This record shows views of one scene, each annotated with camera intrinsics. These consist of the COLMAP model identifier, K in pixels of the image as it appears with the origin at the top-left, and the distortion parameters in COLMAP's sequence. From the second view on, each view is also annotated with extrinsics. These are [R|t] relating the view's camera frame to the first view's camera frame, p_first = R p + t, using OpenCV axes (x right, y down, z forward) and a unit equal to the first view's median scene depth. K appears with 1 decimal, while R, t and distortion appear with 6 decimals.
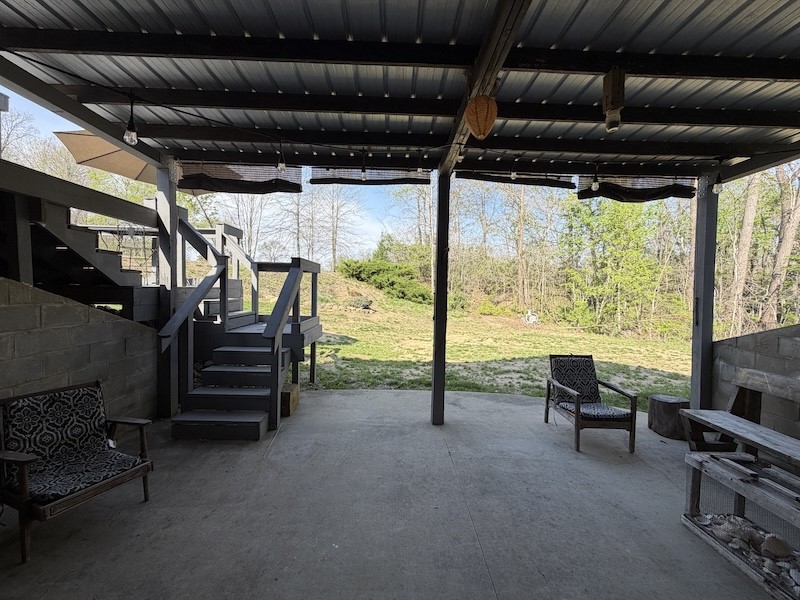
lens RADIAL K [[319.4, 0, 400.0], [0, 319.4, 300.0], [0, 0, 1]] dist [-0.000662, -0.000309]
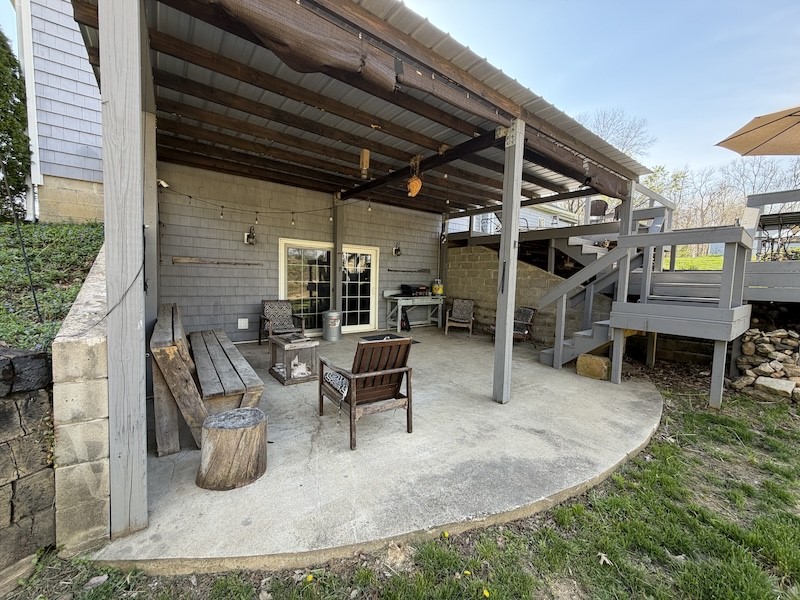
lens RADIAL K [[319.4, 0, 400.0], [0, 319.4, 300.0], [0, 0, 1]] dist [-0.000662, -0.000309]
pose [[-0.804086, -0.002115, -0.594509, 0.895381], [-0.065143, 0.994286, 0.084571, 0.027146], [0.590933, 0.106730, -0.799629, 1.513421]]
